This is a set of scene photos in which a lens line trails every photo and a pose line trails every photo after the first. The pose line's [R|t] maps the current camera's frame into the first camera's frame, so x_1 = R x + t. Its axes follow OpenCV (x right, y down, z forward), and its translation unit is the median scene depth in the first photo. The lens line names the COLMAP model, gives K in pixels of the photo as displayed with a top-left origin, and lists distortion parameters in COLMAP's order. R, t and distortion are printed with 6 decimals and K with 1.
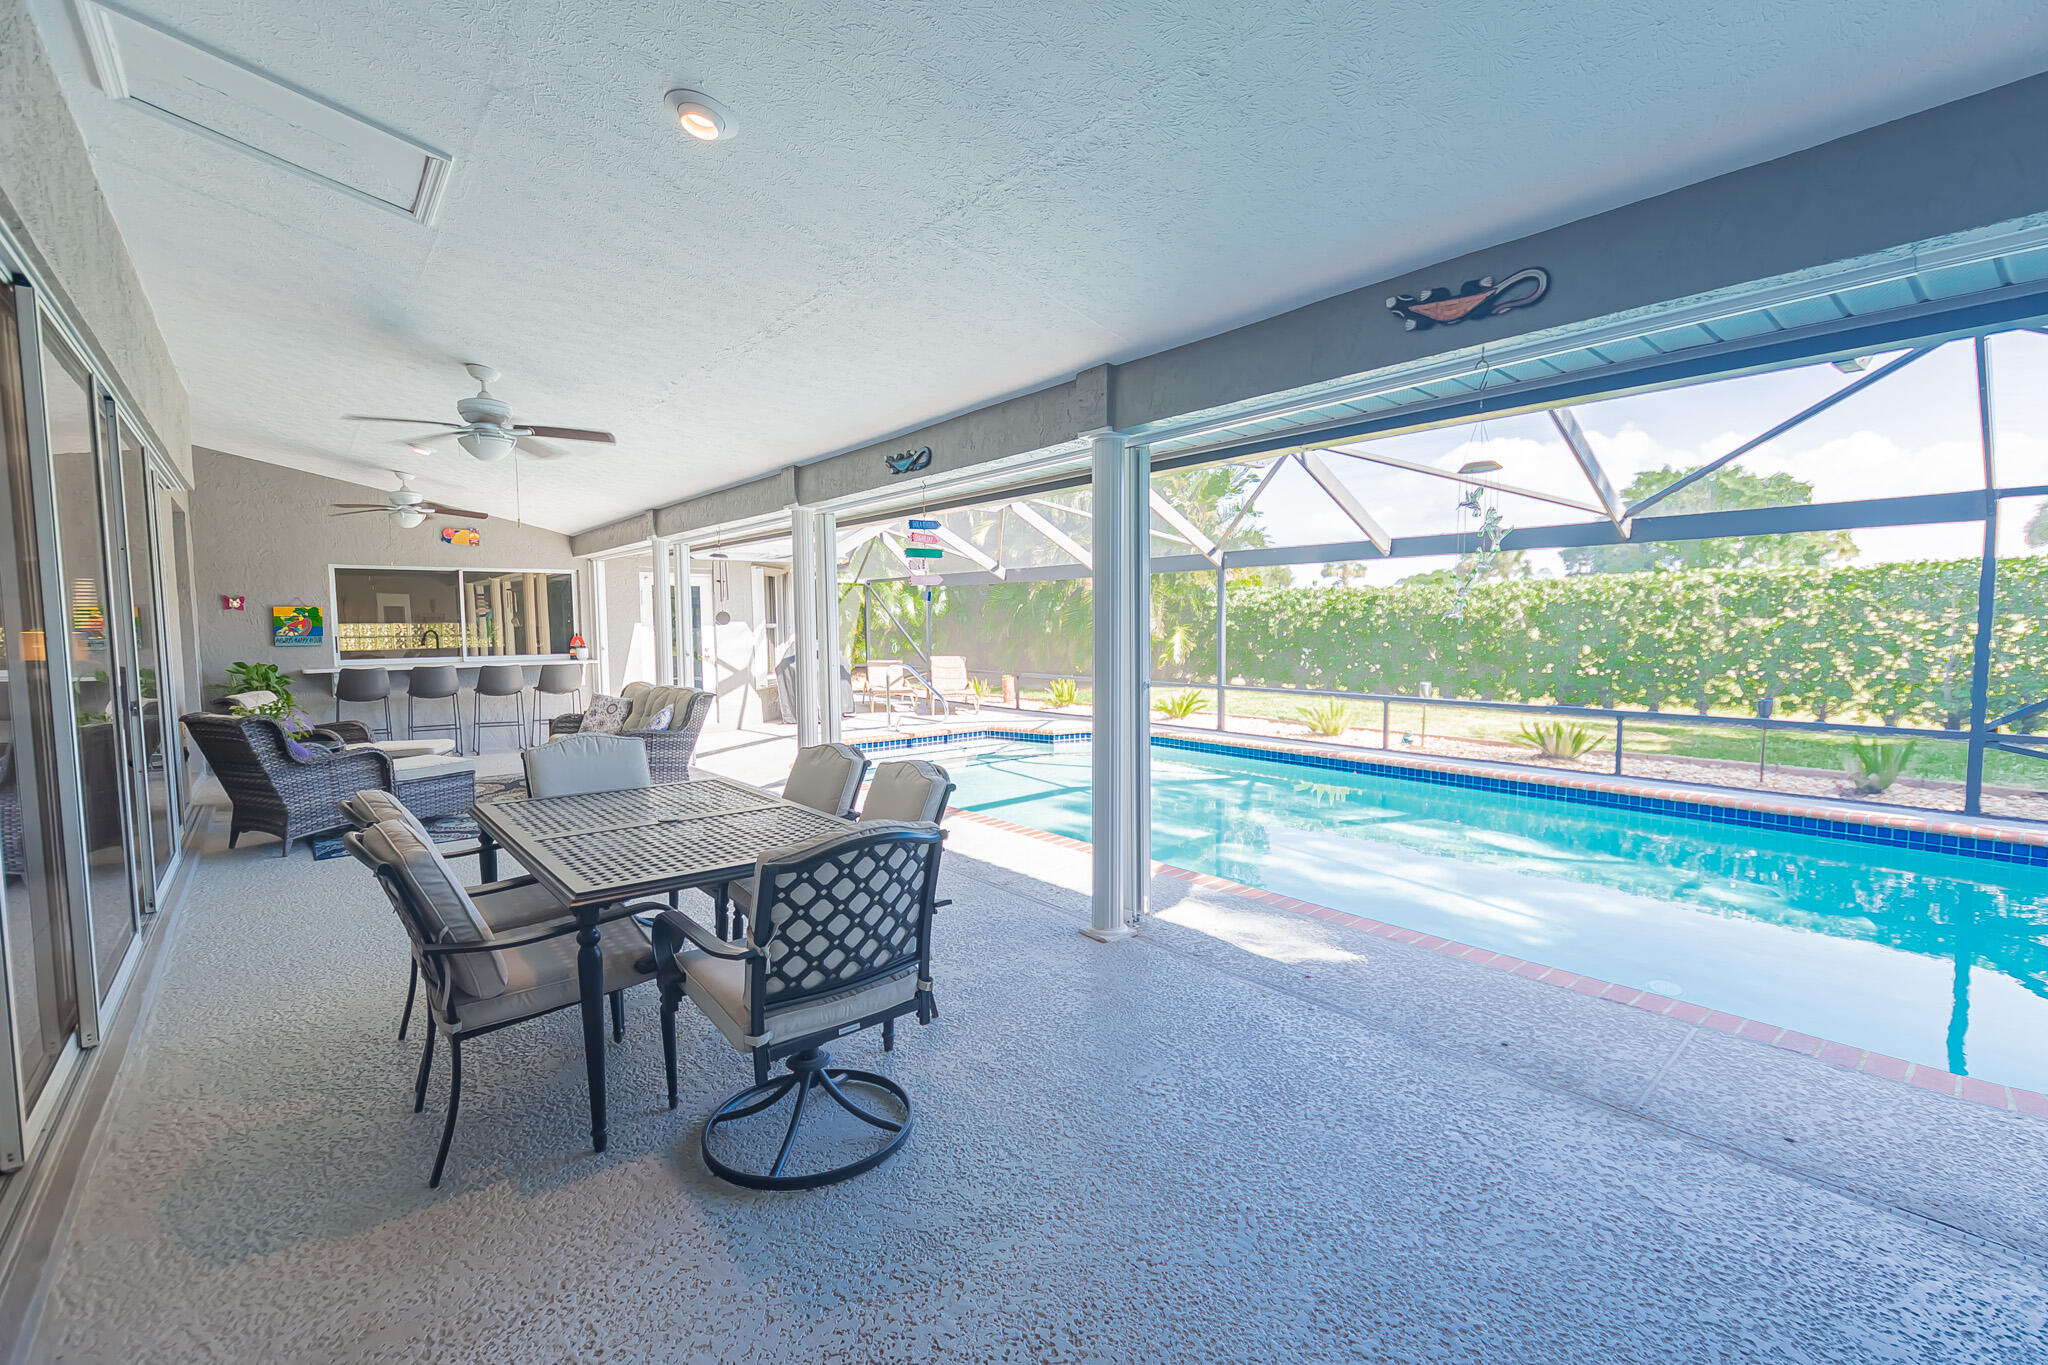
lens RADIAL K [[912.4, 0, 1031.3], [0, 912.4, 683.1], [0, 0, 1]] dist [-0.011883, -0.001684]
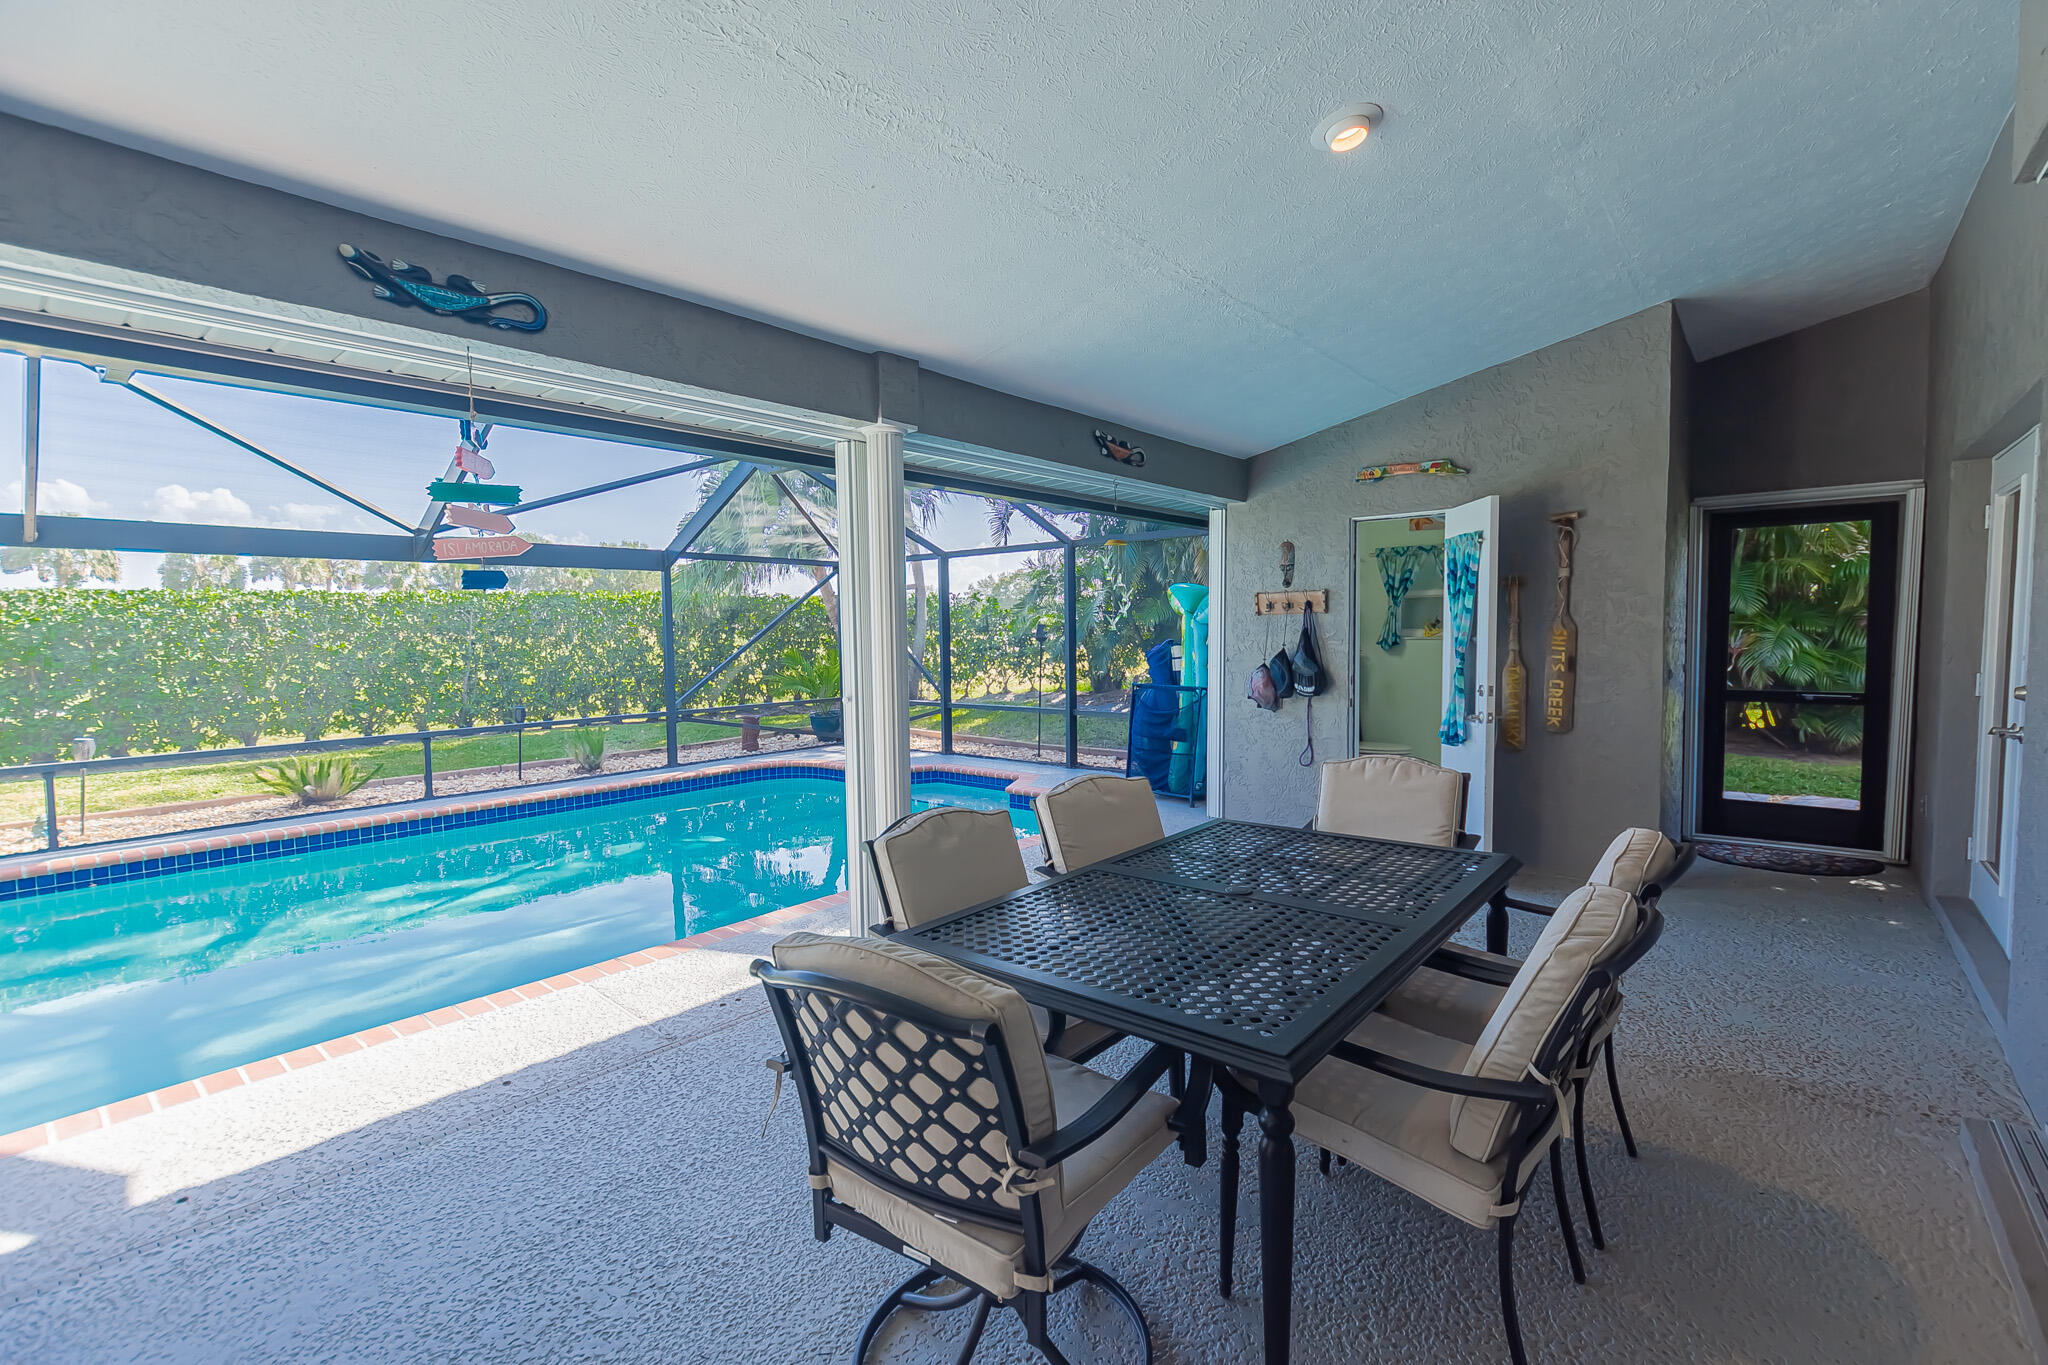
lens RADIAL K [[912.4, 0, 1027.9], [0, 912.4, 690.2], [0, 0, 1]] dist [-0.011883, -0.001684]
pose [[-0.197427, -0.054276, 0.978814, -0.633435], [0.083387, 0.993918, 0.071932, -0.046236], [-0.976765, 0.095821, -0.191700, 0.777002]]
